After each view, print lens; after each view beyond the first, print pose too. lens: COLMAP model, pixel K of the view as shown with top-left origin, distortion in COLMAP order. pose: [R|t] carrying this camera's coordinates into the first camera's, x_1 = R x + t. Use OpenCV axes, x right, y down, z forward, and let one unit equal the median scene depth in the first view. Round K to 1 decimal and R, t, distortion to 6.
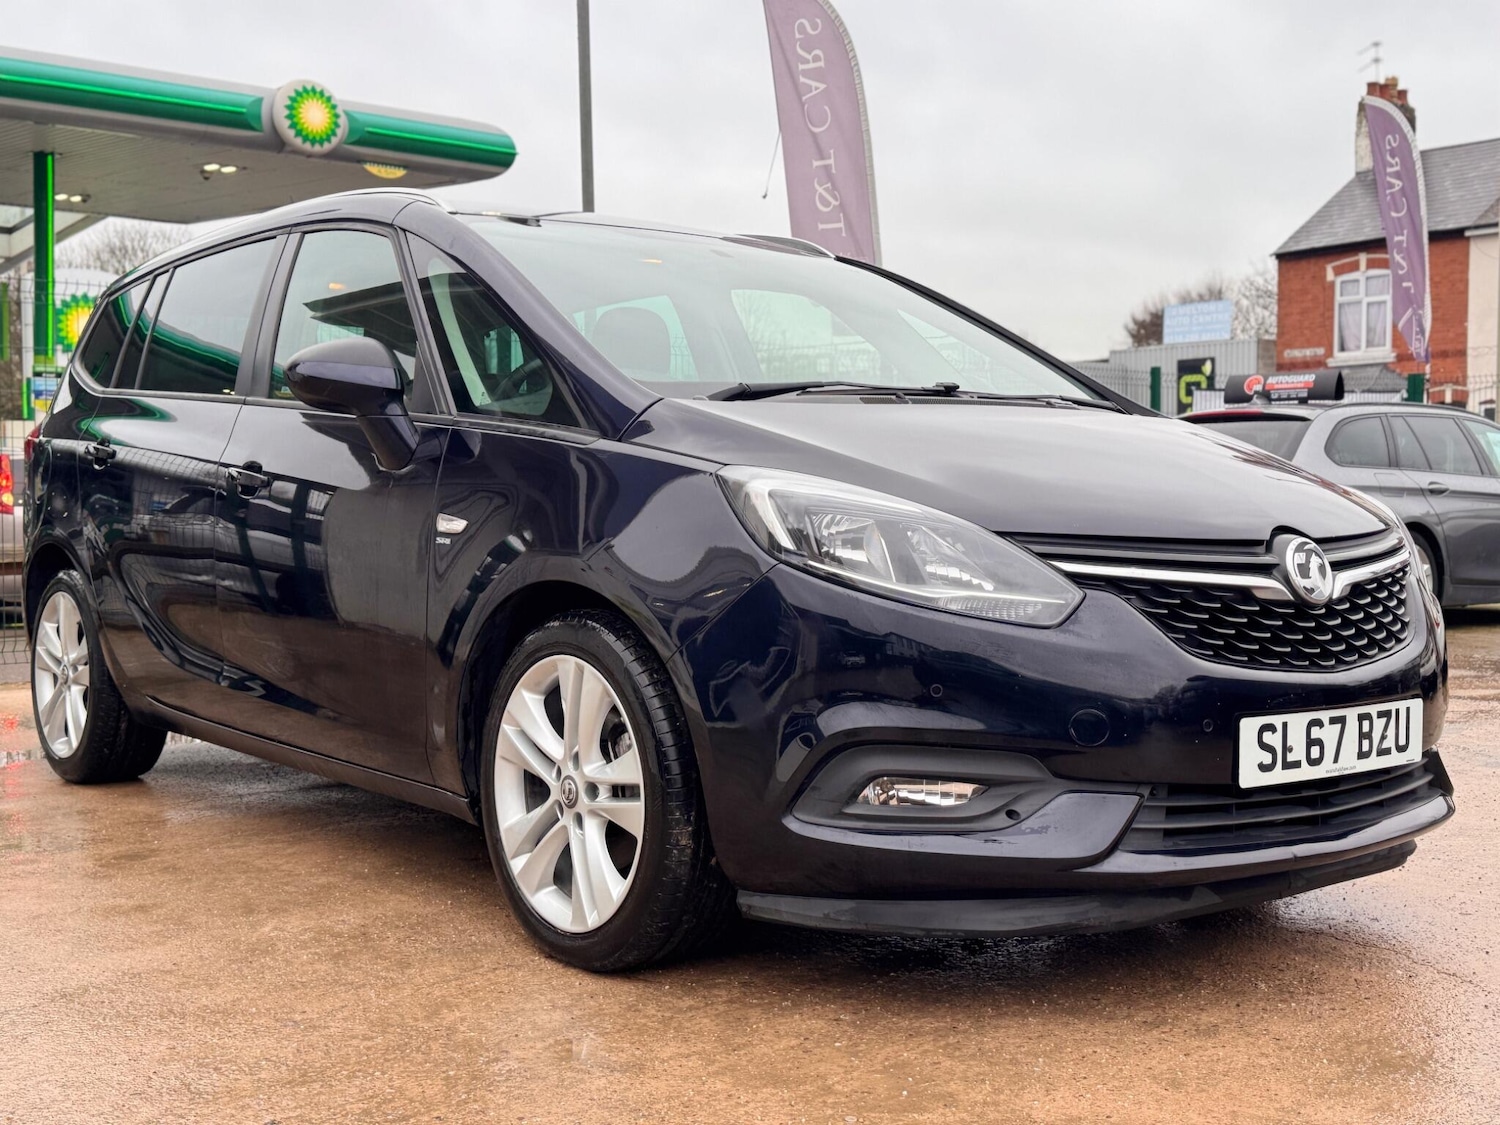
lens RADIAL K [[1835.5, 0, 751.3], [0, 1835.5, 515.1], [0, 0, 1]] dist [0.238562, -0.573883]
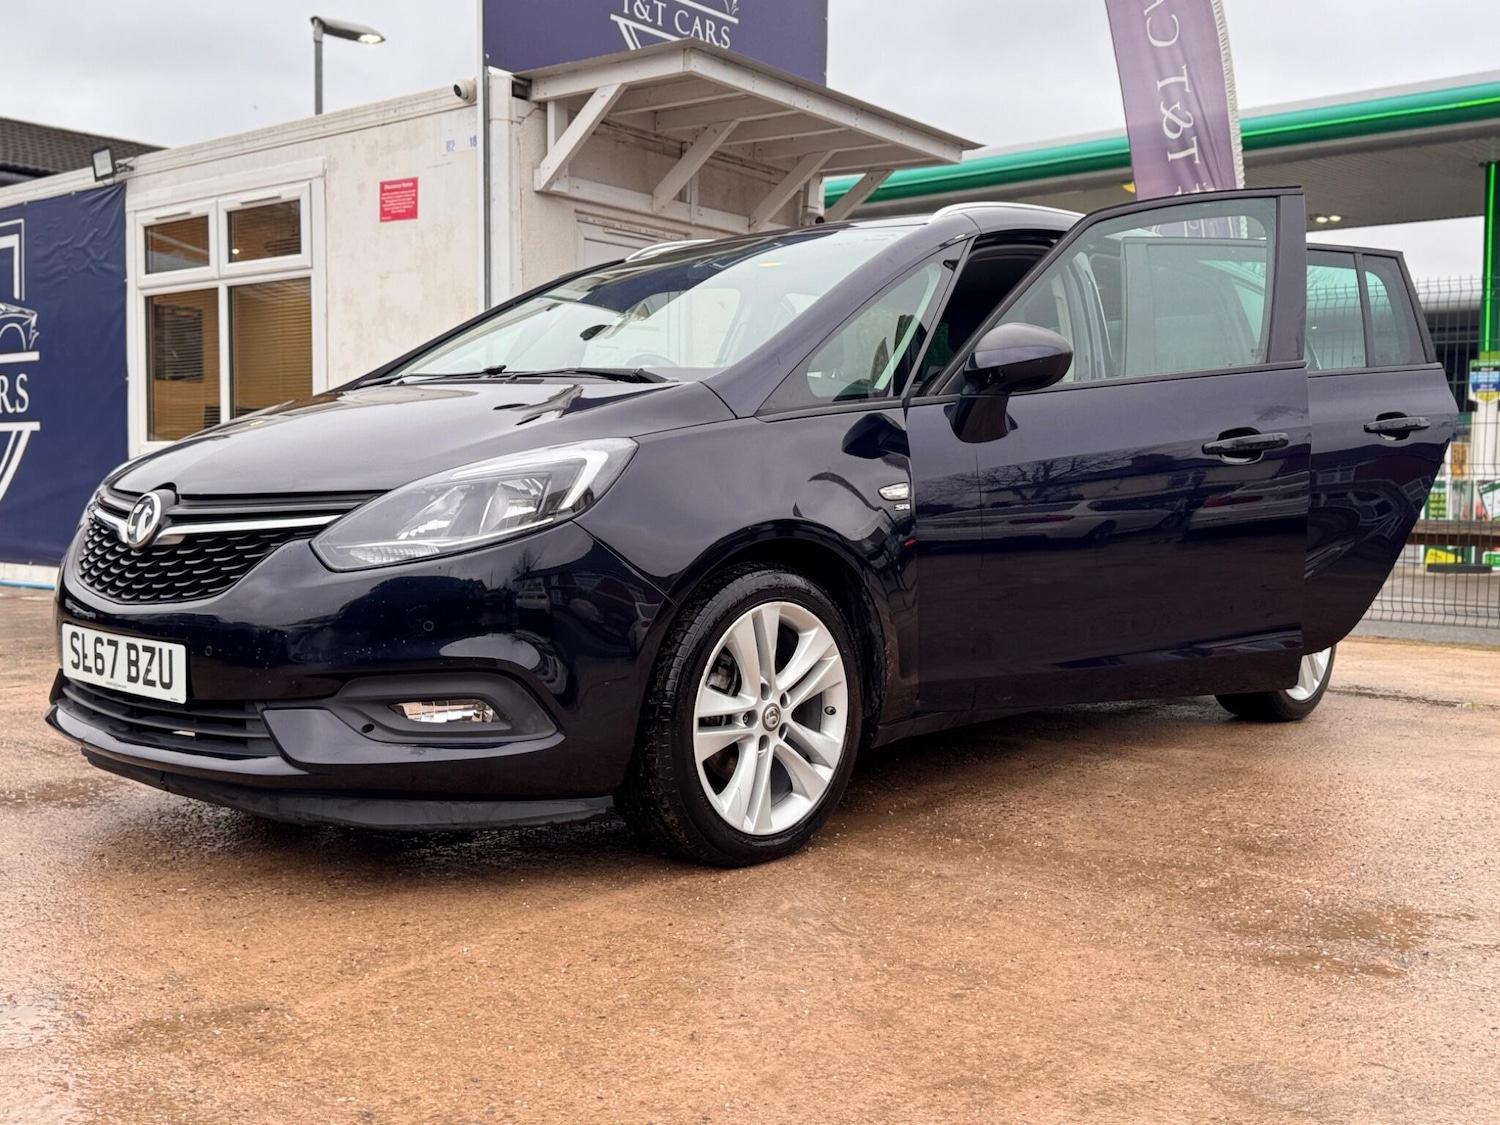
lens RADIAL K [[1516.3, 0, 750.0], [0, 1516.3, 562.5], [0, 0, 1]] dist [0.010934, -0.017880]
pose [[0.174651, 0.071739, -0.982014, 1.289200], [-0.029669, 0.997273, 0.067577, -0.018808], [0.984183, 0.017333, 0.176303, 1.187276]]
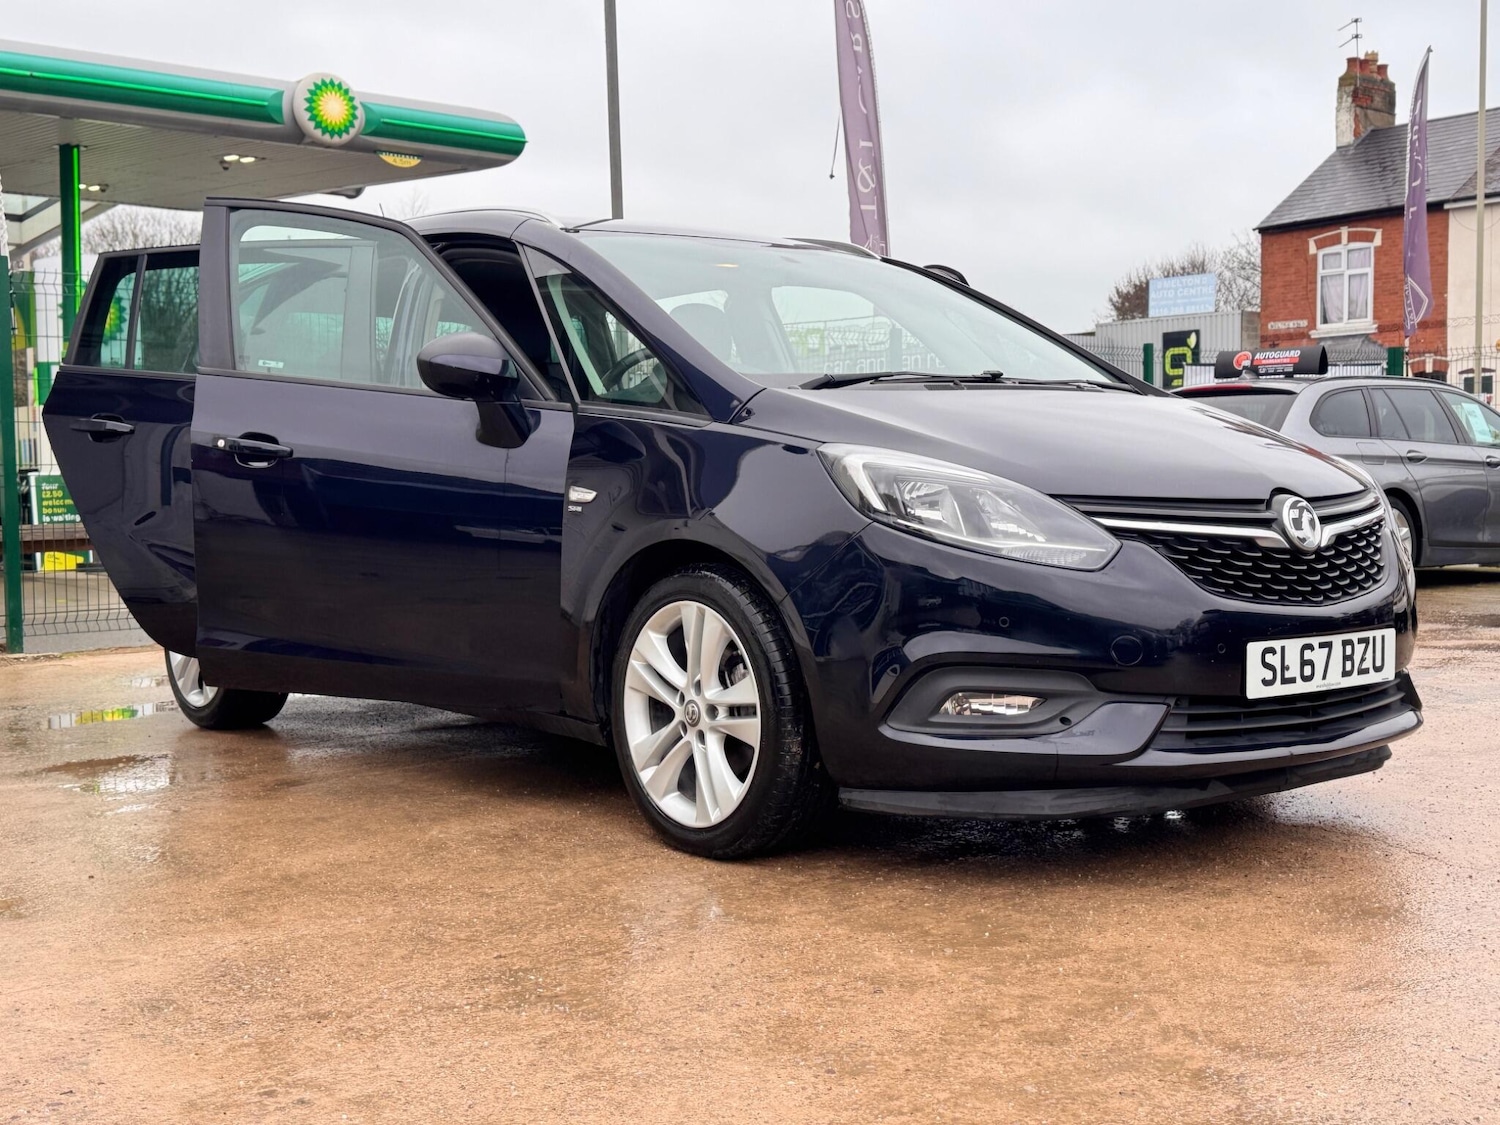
lens RADIAL K [[1835.5, 0, 751.3], [0, 1835.5, 515.1], [0, 0, 1]] dist [0.238562, -0.573883]
pose [[0.999910, -0.010883, 0.007836, -0.069584], [0.010781, 0.999857, 0.013030, 0.004268], [-0.007977, -0.012944, 0.999884, -0.214244]]
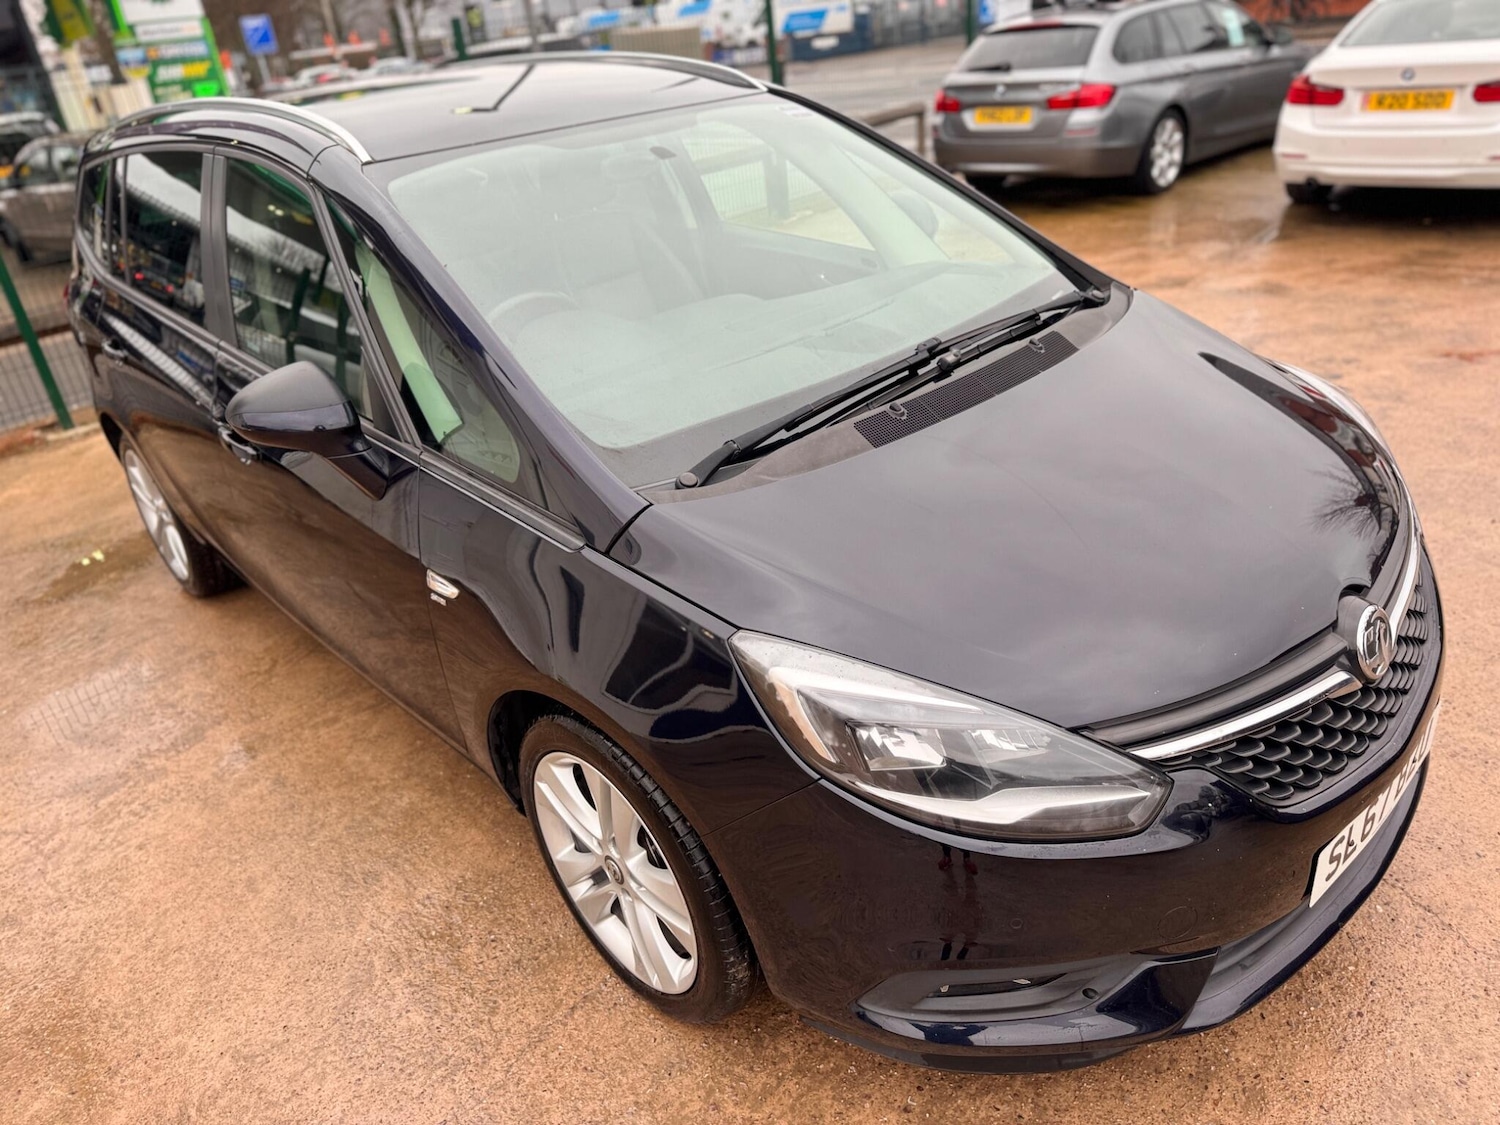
lens RADIAL K [[1108.1, 0, 750.0], [0, 1108.1, 562.5], [0, 0, 1]] dist [0.022557, -0.026247]
pose [[0.991540, -0.127834, 0.022529, -0.015822], [0.104884, 0.891278, 0.441160, -0.277658], [-0.076475, -0.435065, 0.897146, 0.533321]]
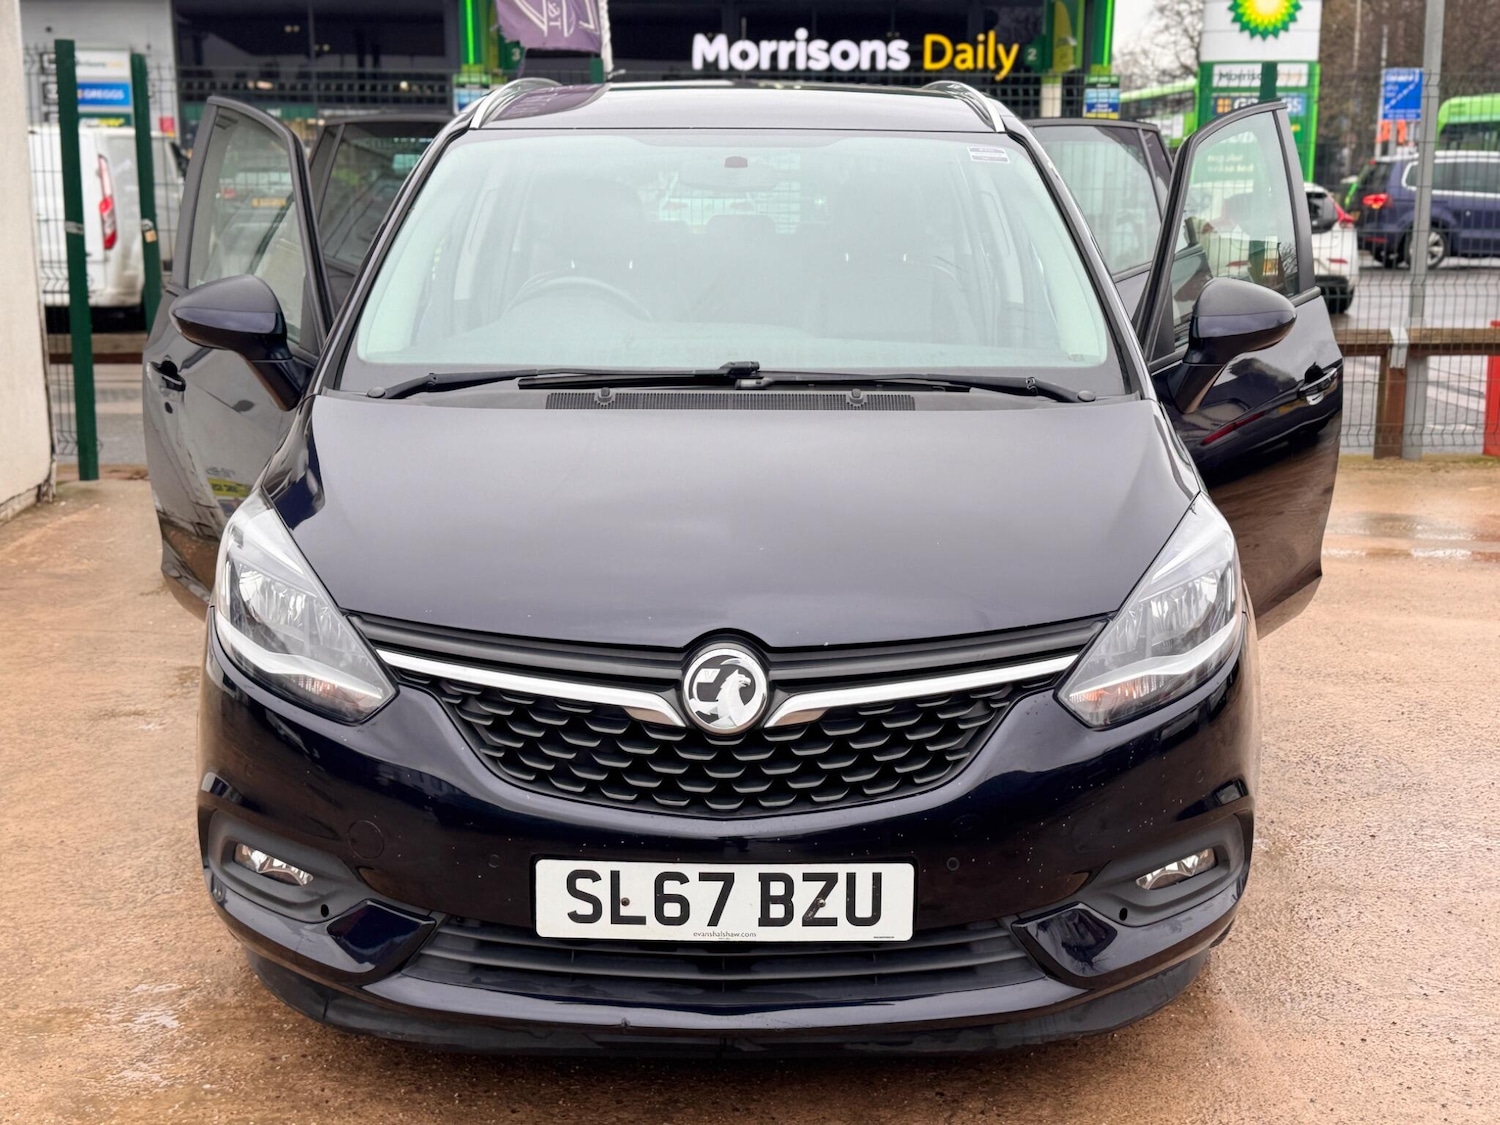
lens RADIAL K [[2127.1, 0, 760.3], [0, 2127.1, 562.2], [0, 0, 1]] dist [0.014165, 0.019739]
pose [[0.770861, 0.130881, -0.623412, 0.860660], [-0.013326, 0.981764, 0.189636, -0.195981], [0.636864, -0.137876, 0.758548, 0.312645]]
